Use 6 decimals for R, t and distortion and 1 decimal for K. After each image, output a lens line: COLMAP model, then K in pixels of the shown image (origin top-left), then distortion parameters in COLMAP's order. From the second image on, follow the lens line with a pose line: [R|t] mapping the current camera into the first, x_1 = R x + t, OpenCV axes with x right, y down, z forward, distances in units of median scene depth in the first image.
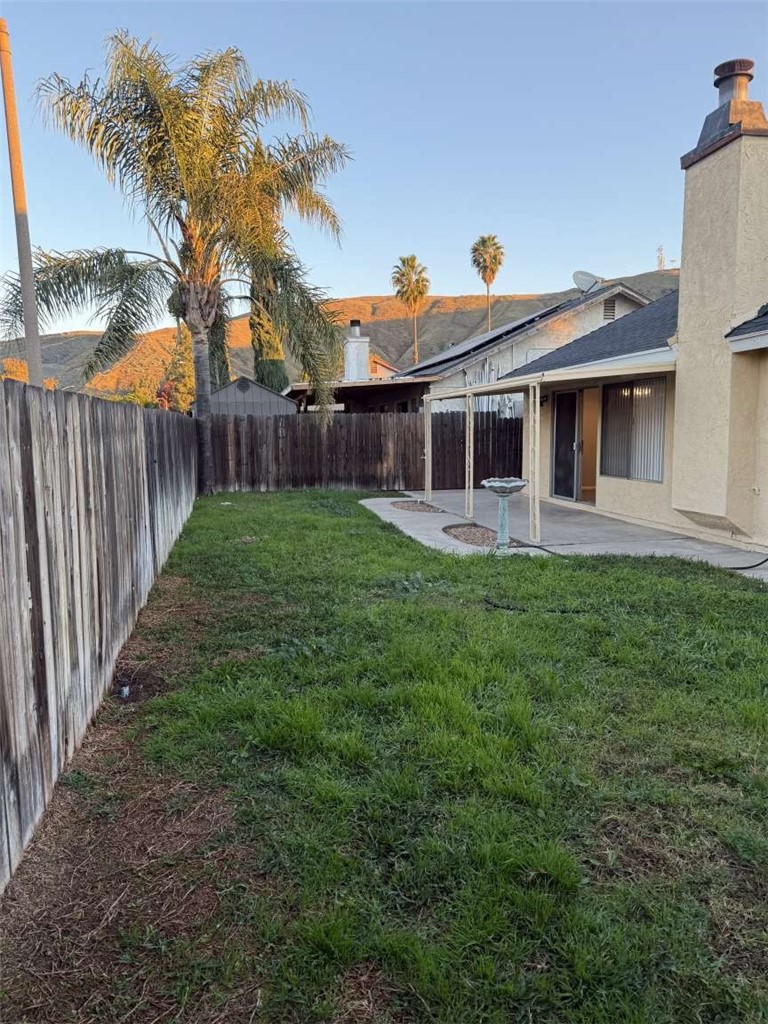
lens RADIAL K [[715.7, 0, 384.0], [0, 715.7, 512.0], [0, 0, 1]] dist [0.137393, -0.225470]
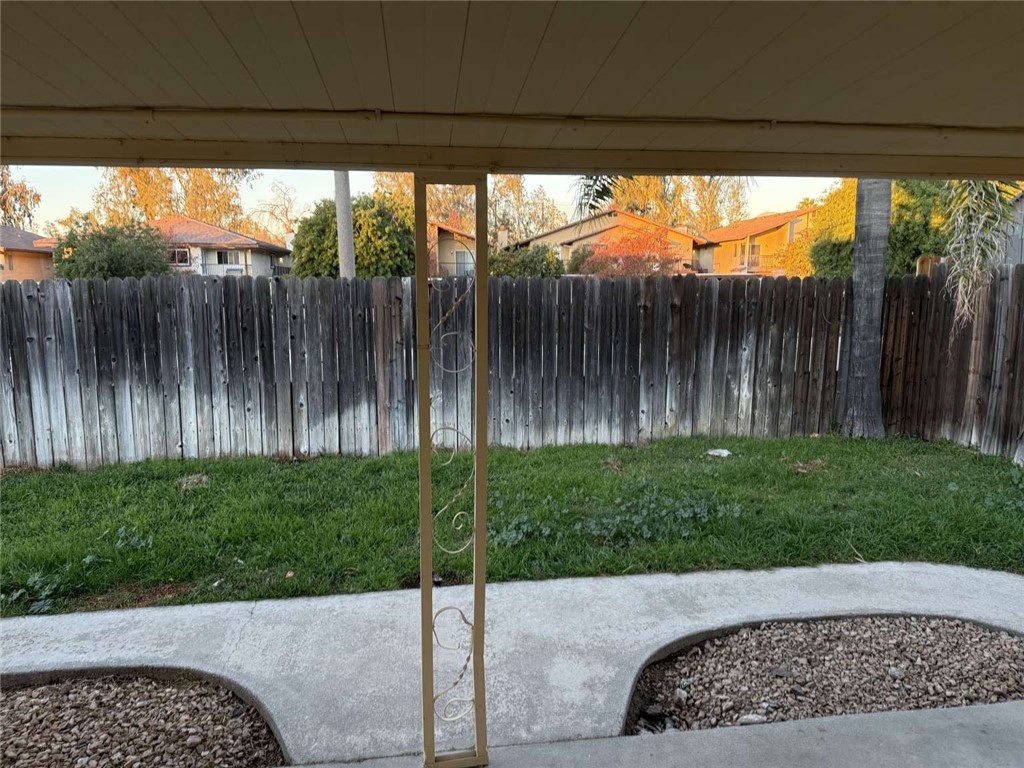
lens RADIAL K [[721.2, 0, 510.6], [0, 721.2, 387.9], [0, 0, 1]] dist [0.074348, -0.101203]
pose [[-0.079626, 0.164040, -0.983235, 0.288608], [-0.110997, 0.978774, 0.172284, -0.131477], [0.990626, 0.122855, -0.059727, 0.927595]]
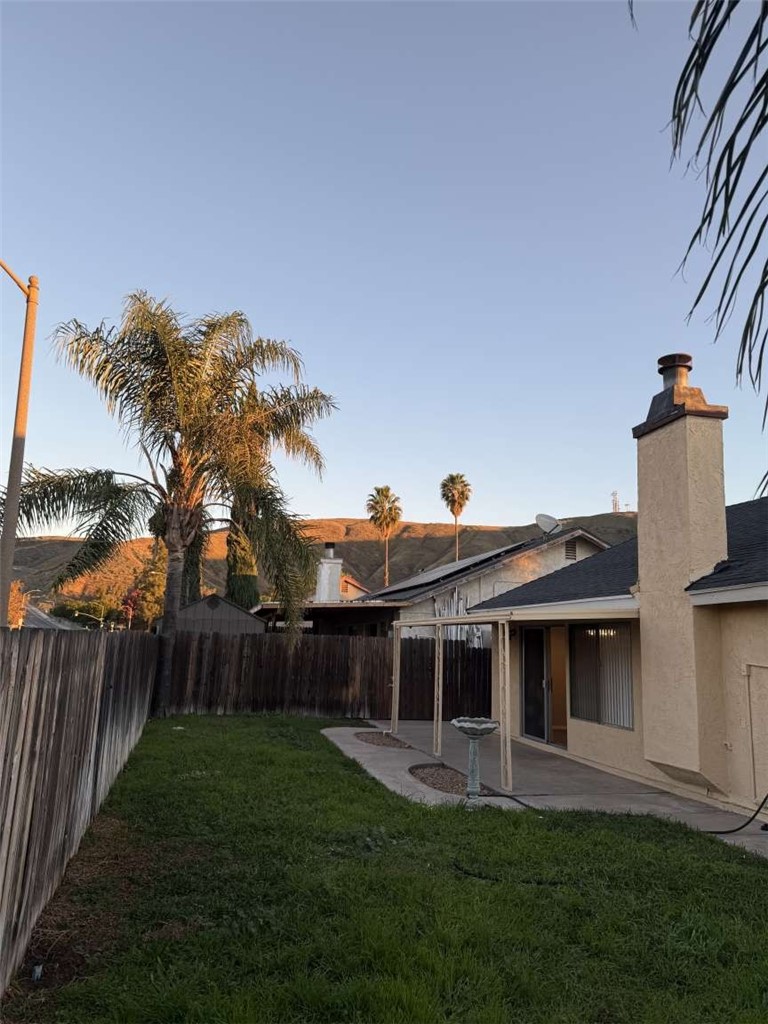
lens RADIAL K [[715.1, 0, 387.1], [0, 715.1, 515.5], [0, 0, 1]] dist [0.139578, -0.230285]
pose [[0.997481, 0.058355, 0.040319, -0.003069], [-0.044033, 0.955103, -0.292982, -0.011256], [-0.055606, 0.290469, 0.955267, -0.000467]]
